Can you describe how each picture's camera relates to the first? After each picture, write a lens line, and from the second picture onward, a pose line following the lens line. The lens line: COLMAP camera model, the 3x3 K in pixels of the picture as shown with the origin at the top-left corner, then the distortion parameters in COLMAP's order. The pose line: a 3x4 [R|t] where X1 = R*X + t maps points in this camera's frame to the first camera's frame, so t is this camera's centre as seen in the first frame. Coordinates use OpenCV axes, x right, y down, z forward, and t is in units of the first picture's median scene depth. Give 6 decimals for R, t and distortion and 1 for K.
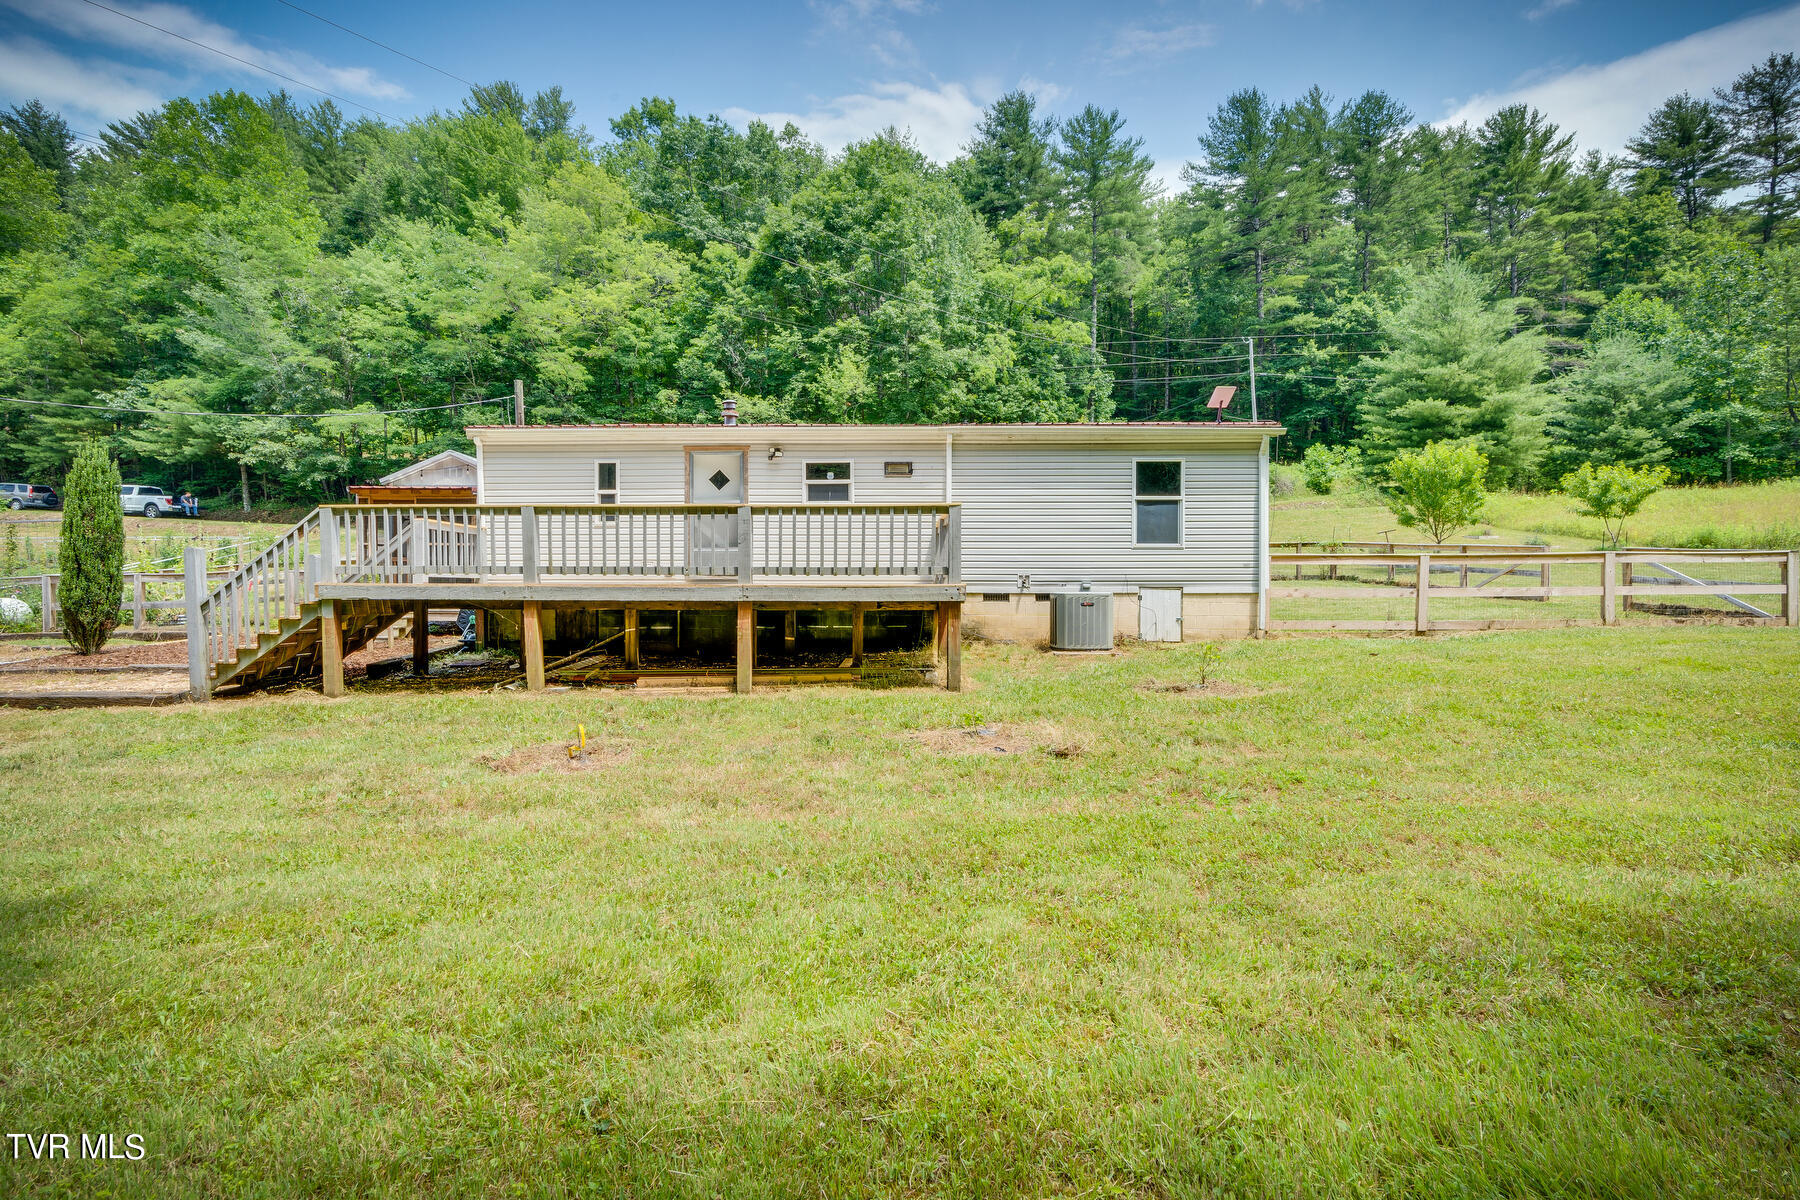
lens RADIAL K [[824.2, 0, 864.1], [0, 824.2, 601.9], [0, 0, 1]] dist [-0.019615, 0.006817]
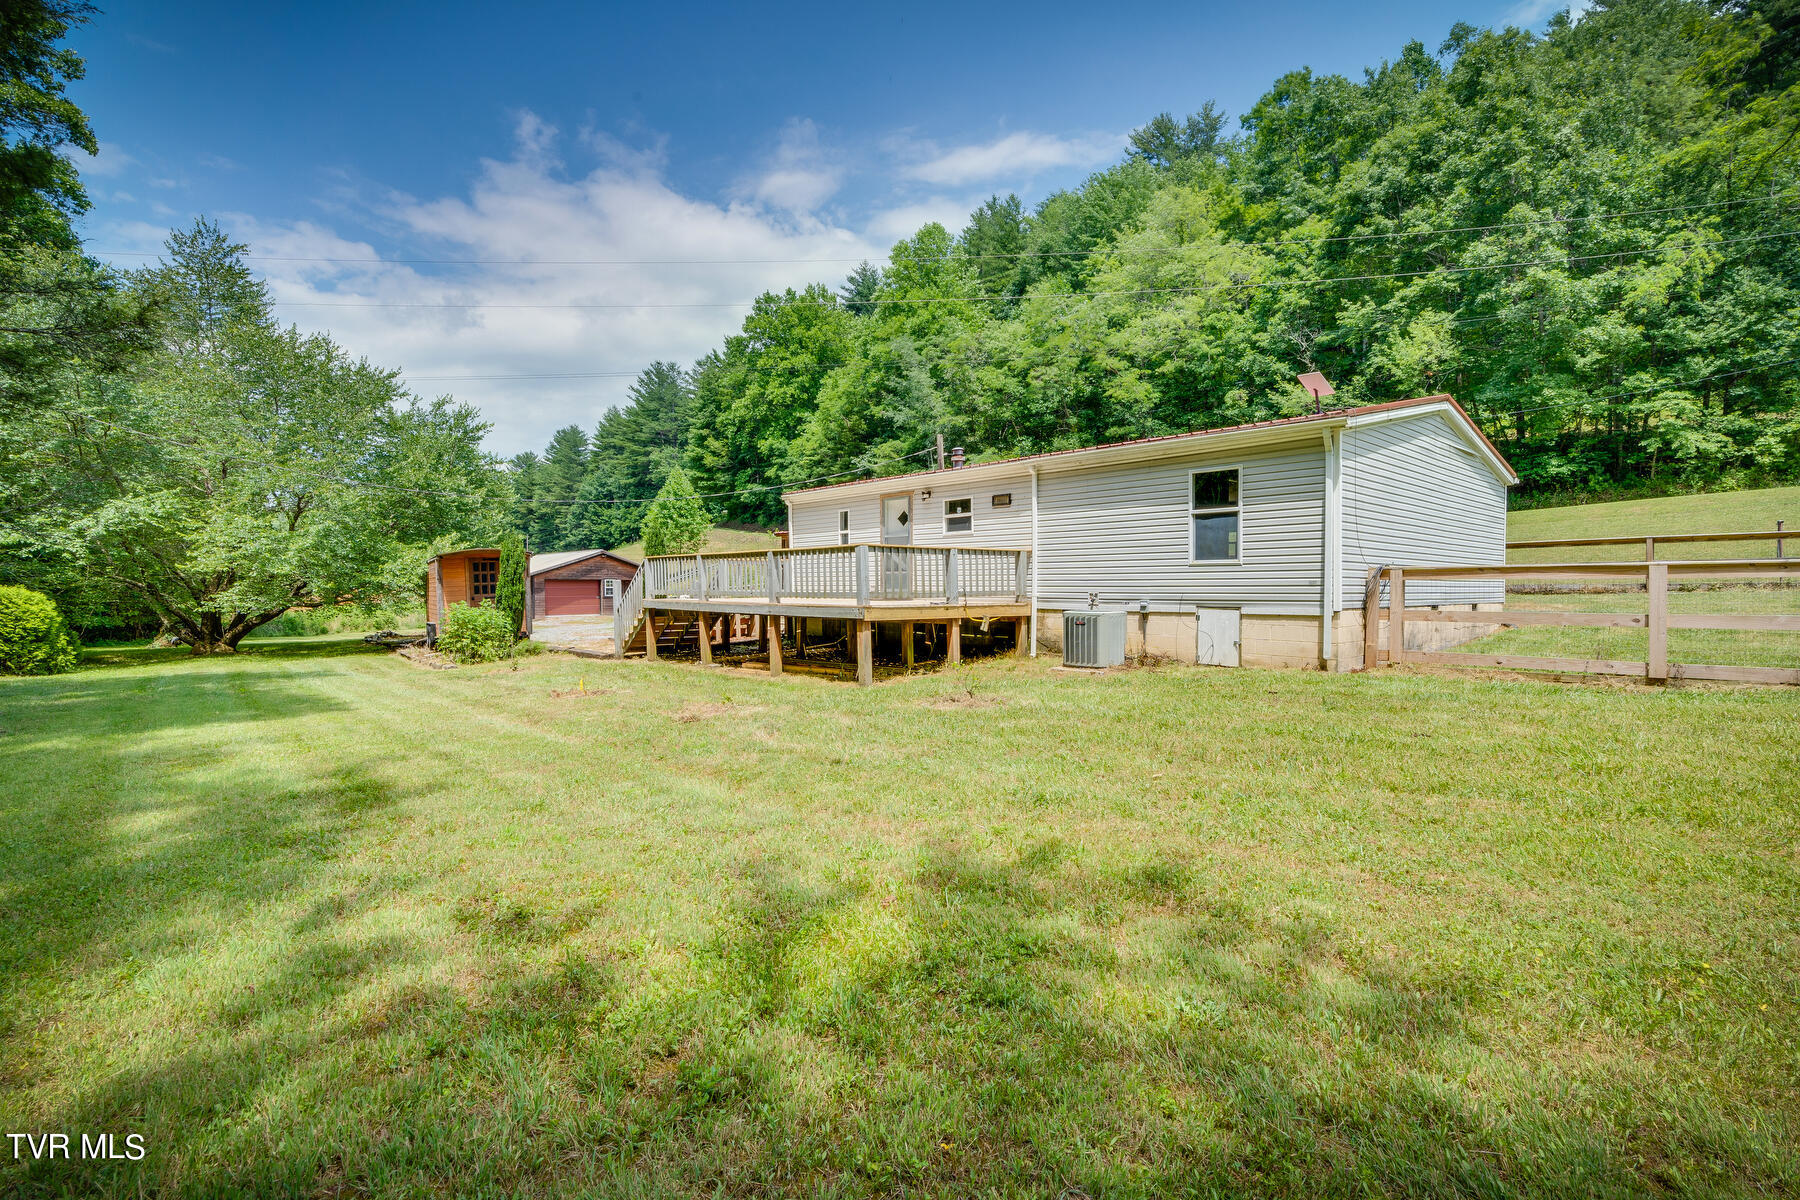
lens RADIAL K [[811.6, 0, 895.8], [0, 811.6, 605.9], [0, 0, 1]] dist [-0.001213, -0.000215]
pose [[0.690026, 0.016882, -0.723587, 0.754119], [-0.010512, 0.999856, 0.013303, -0.026722], [0.723708, -0.001573, 0.690105, 0.104878]]
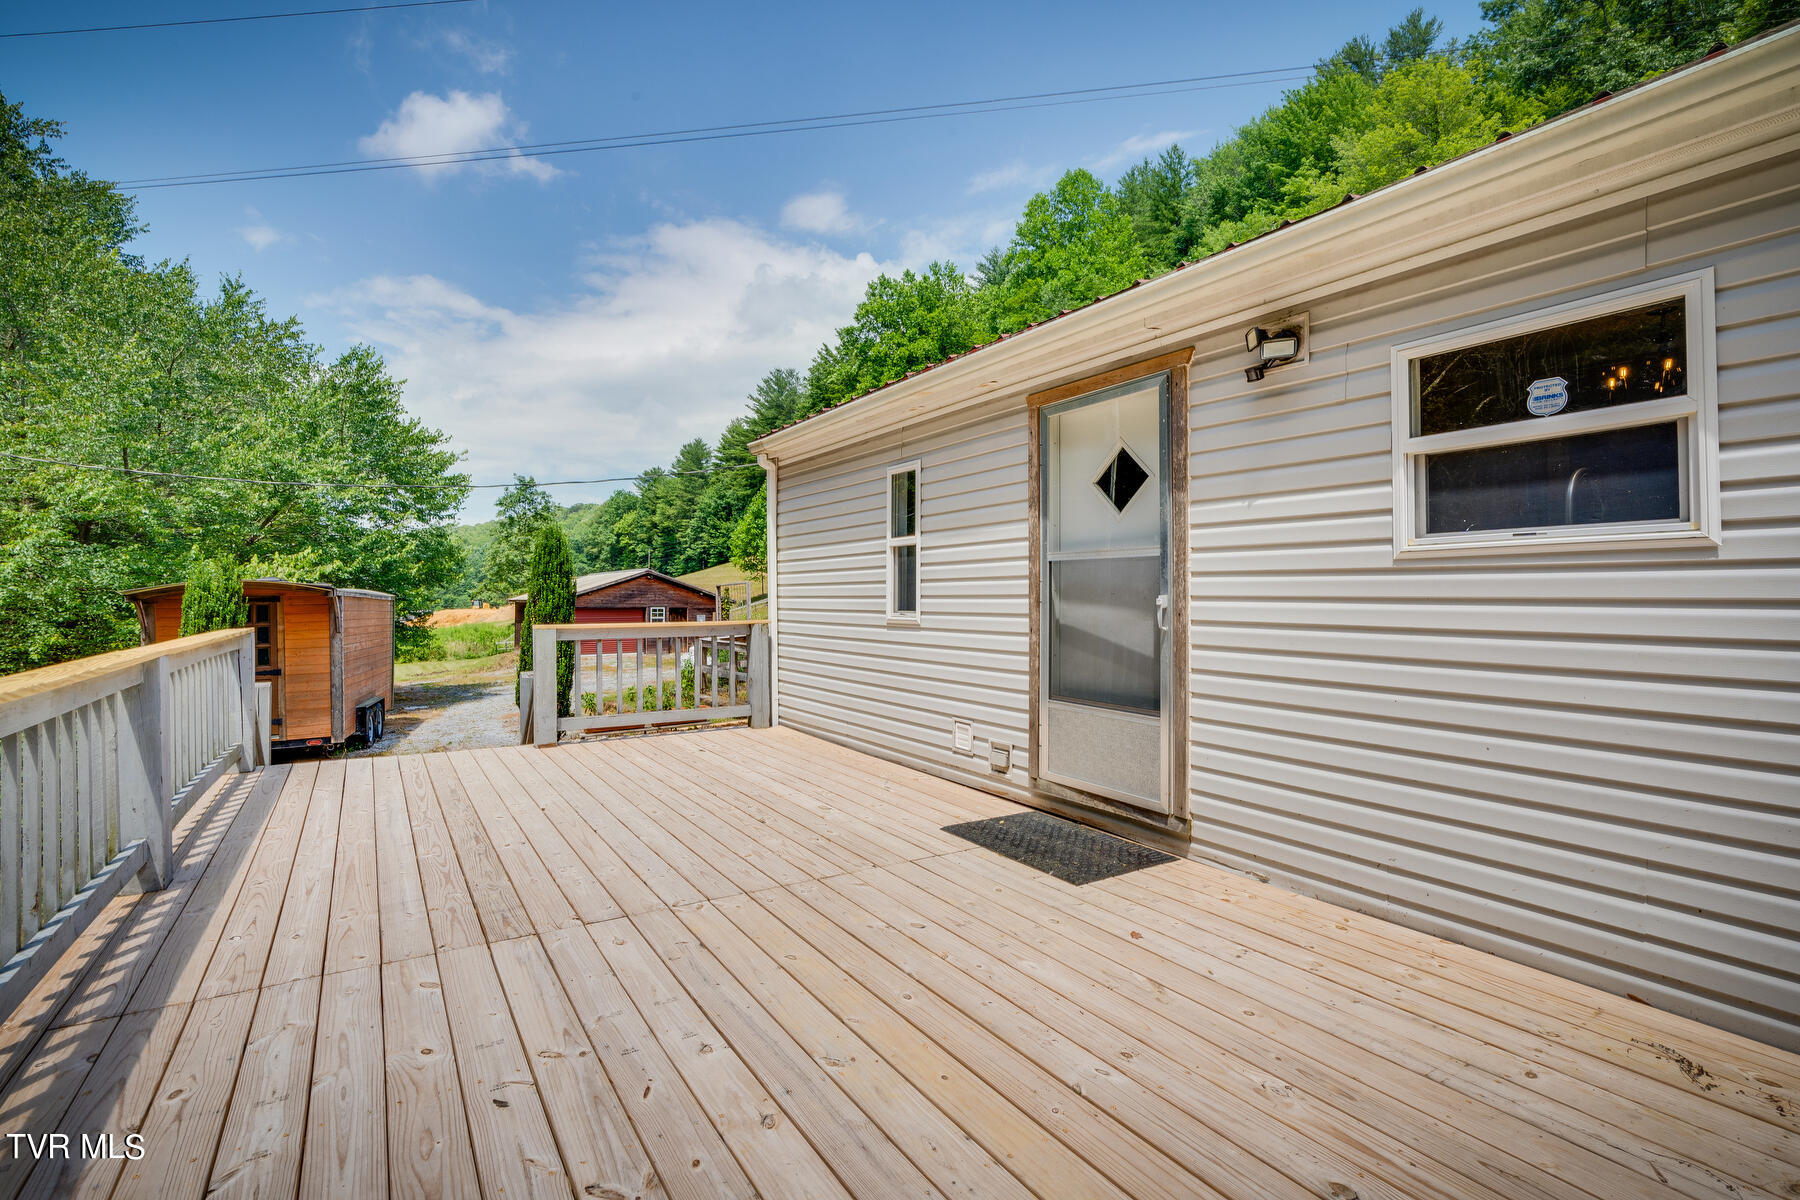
lens RADIAL K [[811.6, 0, 895.8], [0, 811.6, 605.9], [0, 0, 1]] dist [-0.001213, -0.000215]
pose [[0.568578, 0.009730, -0.822572, 0.028213], [-0.016472, 0.999864, 0.000441, -0.100508], [0.822464, 0.013298, 0.568661, 0.758978]]
